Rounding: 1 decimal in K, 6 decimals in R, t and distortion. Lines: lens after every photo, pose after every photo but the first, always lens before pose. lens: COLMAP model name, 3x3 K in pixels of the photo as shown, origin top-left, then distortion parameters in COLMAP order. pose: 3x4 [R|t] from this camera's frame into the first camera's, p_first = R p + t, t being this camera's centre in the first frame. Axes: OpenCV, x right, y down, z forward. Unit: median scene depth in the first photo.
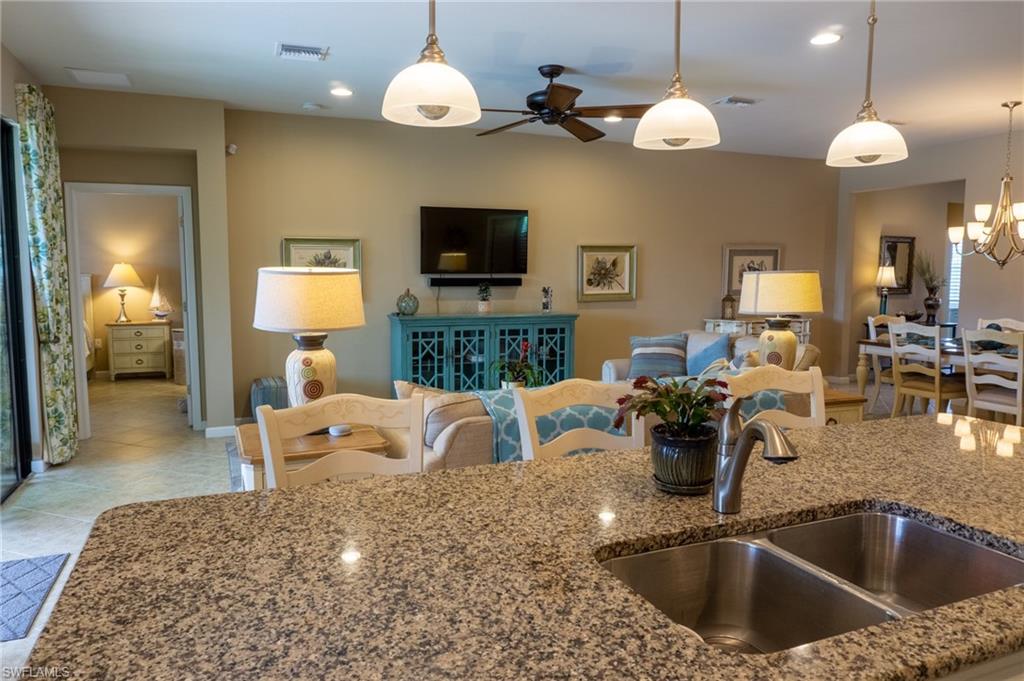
lens RADIAL K [[671.5, 0, 518.1], [0, 671.5, 339.9], [0, 0, 1]] dist [-0.017640, -0.001824]
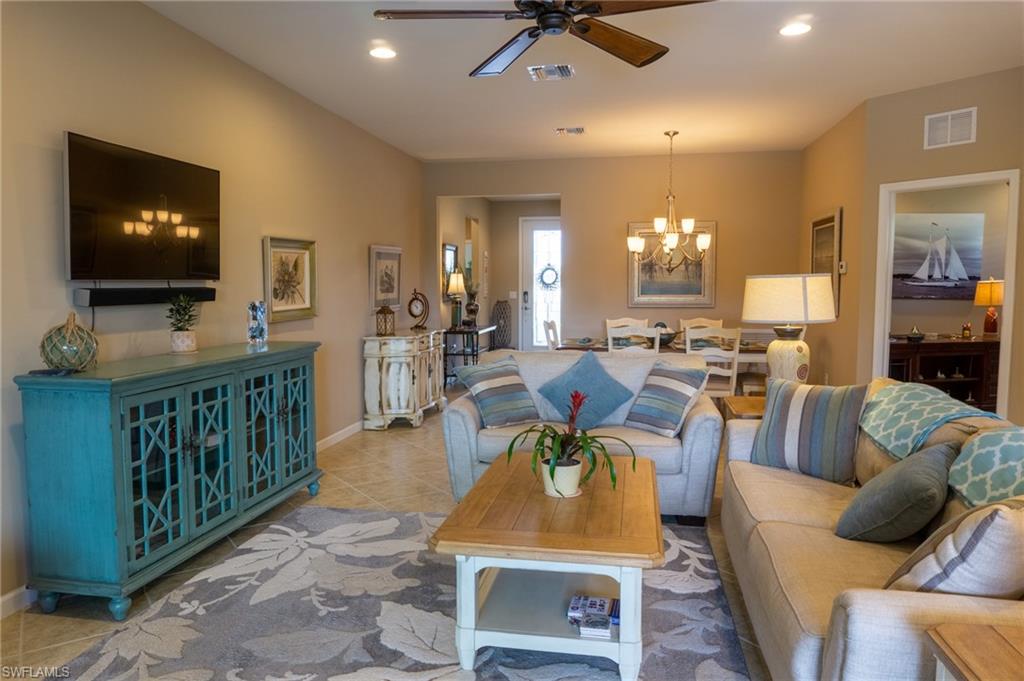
lens RADIAL K [[671.5, 0, 561.0], [0, 671.5, 348.7], [0, 0, 1]] dist [-0.017640, -0.001824]
pose [[0.560788, -0.083367, 0.823752, -0.349881], [0.084514, 0.995485, 0.043212, -0.044813], [-0.823635, 0.045385, 0.565301, 0.492174]]
